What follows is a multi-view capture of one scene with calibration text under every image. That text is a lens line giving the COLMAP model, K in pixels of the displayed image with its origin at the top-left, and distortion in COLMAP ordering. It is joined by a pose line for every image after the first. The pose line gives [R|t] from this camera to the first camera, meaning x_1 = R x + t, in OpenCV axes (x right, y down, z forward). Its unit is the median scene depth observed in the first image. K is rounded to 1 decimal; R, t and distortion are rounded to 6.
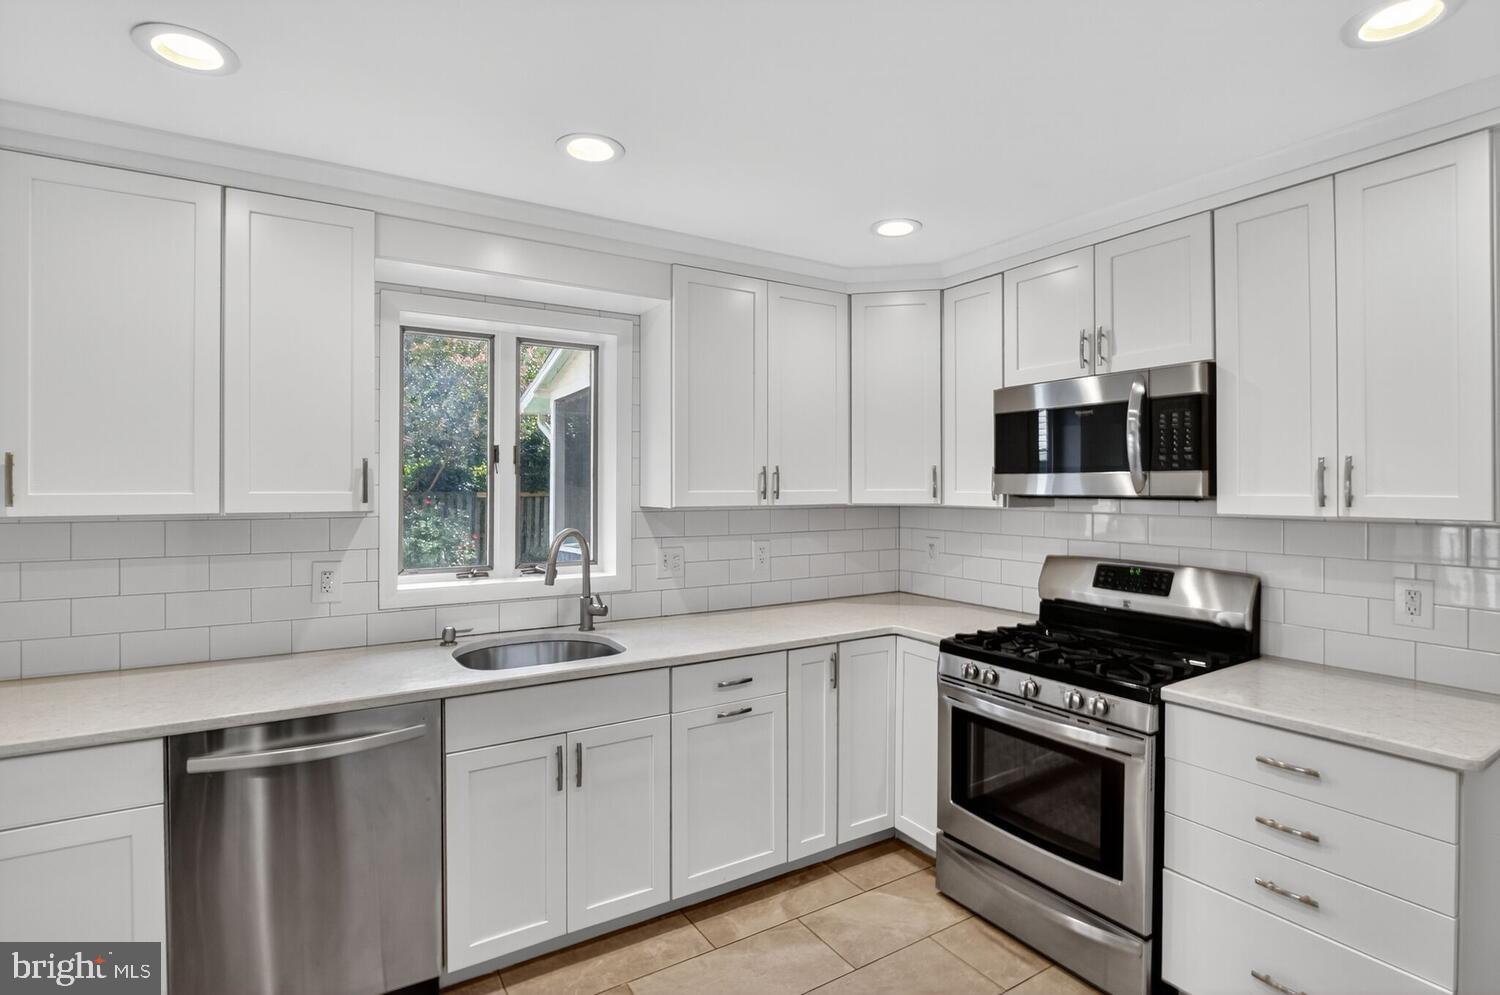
lens RADIAL K [[728.7, 0, 753.6], [0, 728.7, 485.3], [0, 0, 1]] dist [-0.015288, -0.000840]
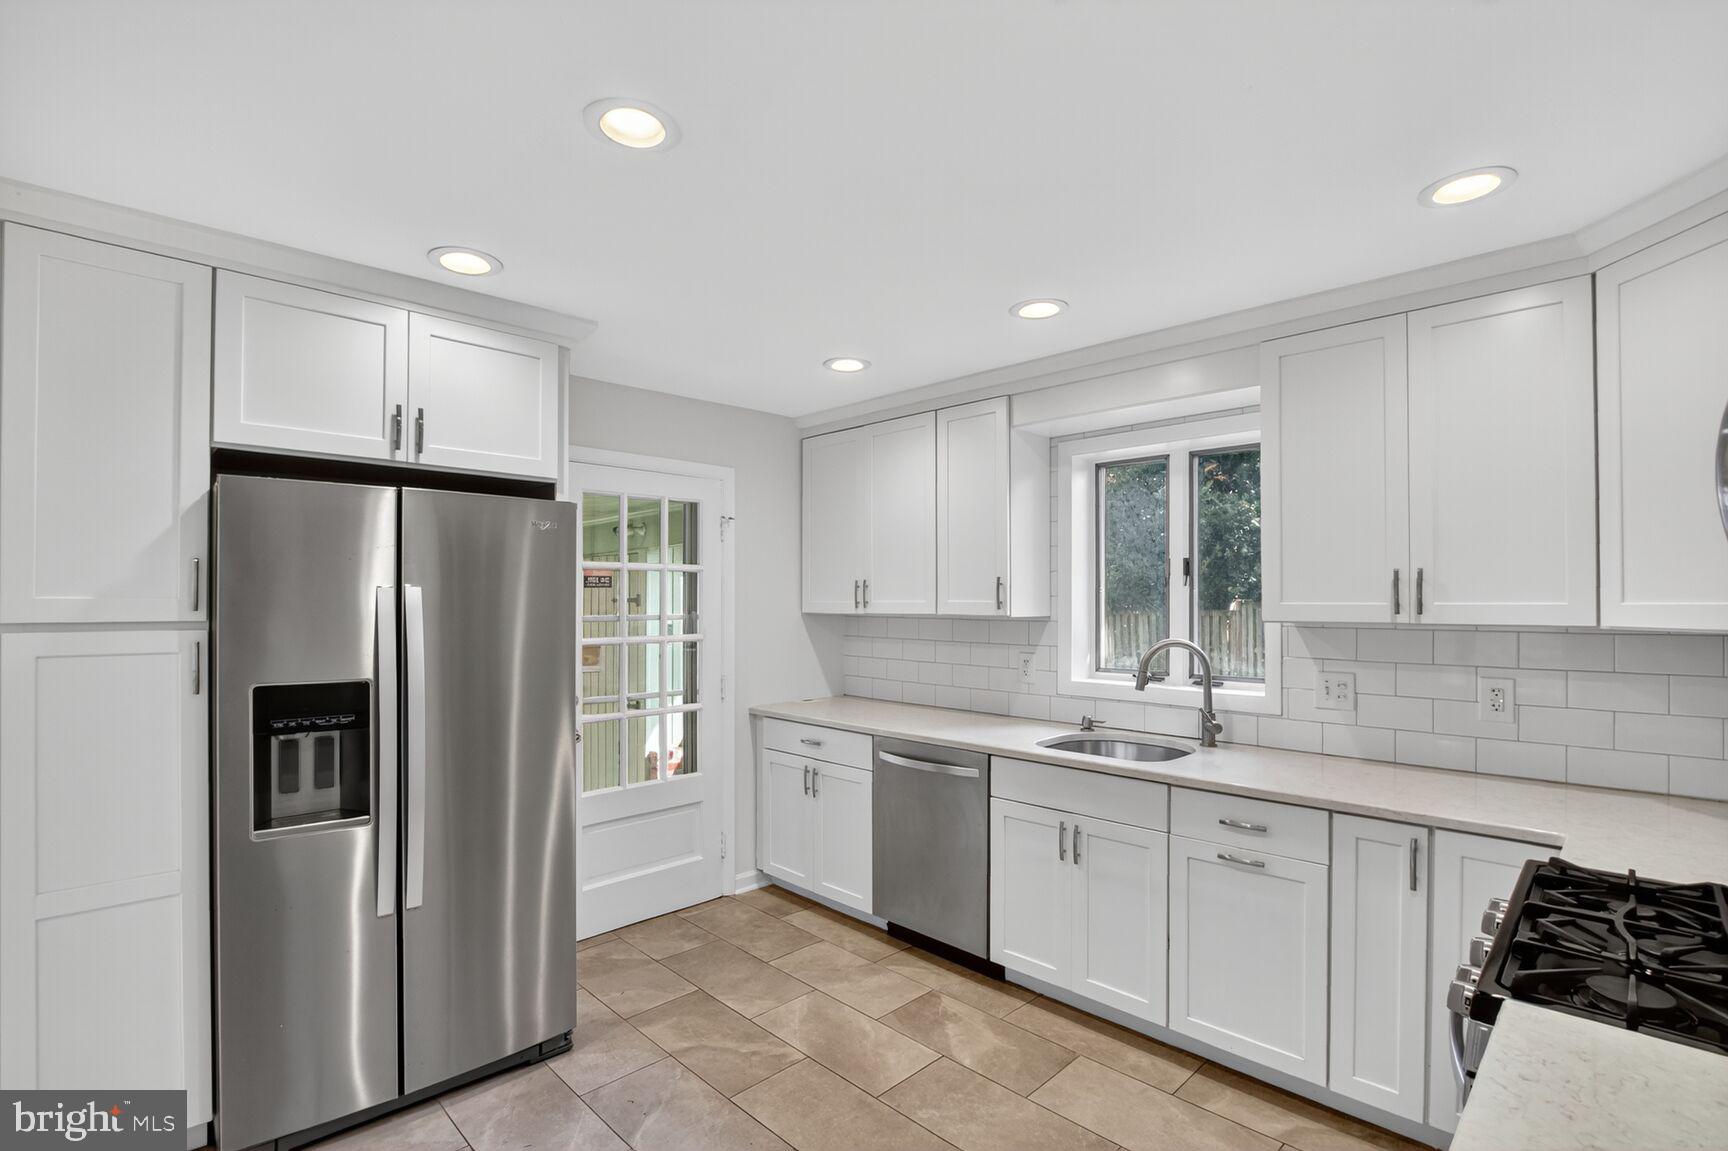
lens RADIAL K [[804.6, 0, 859.9], [0, 804.6, 593.4], [0, 0, 1]] dist [-0.003520, -0.000370]
pose [[0.231034, -0.004769, -0.972934, 0.807900], [0.002740, 0.999987, -0.004251, -0.000508], [0.972942, -0.001684, 0.231044, 0.349163]]
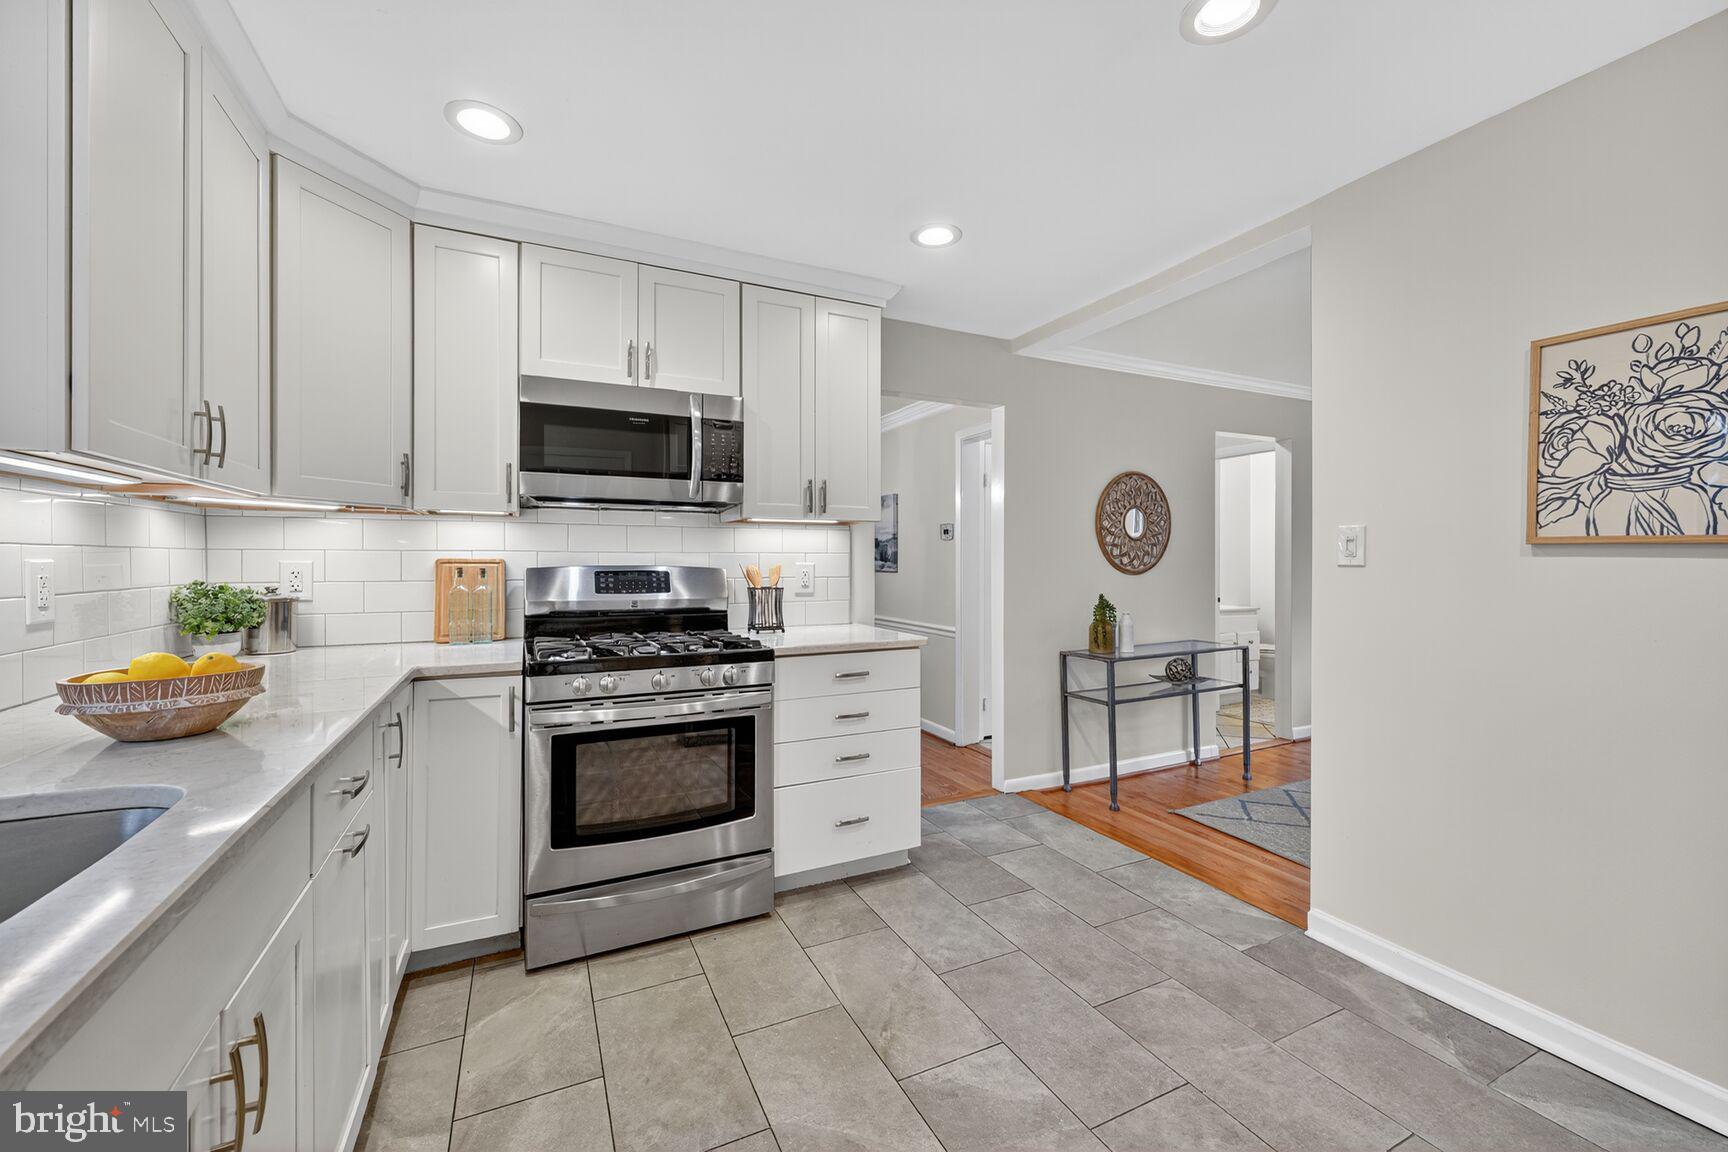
lens RADIAL K [[687.7, 0, 868.8], [0, 687.7, 565.3], [0, 0, 1]] dist [-0.001561, -0.000289]
pose [[0.101135, -0.004335, 0.994863, -0.504537], [0.003823, 0.999985, 0.003968, 0.108065], [-0.994865, 0.003402, 0.101150, 0.577418]]
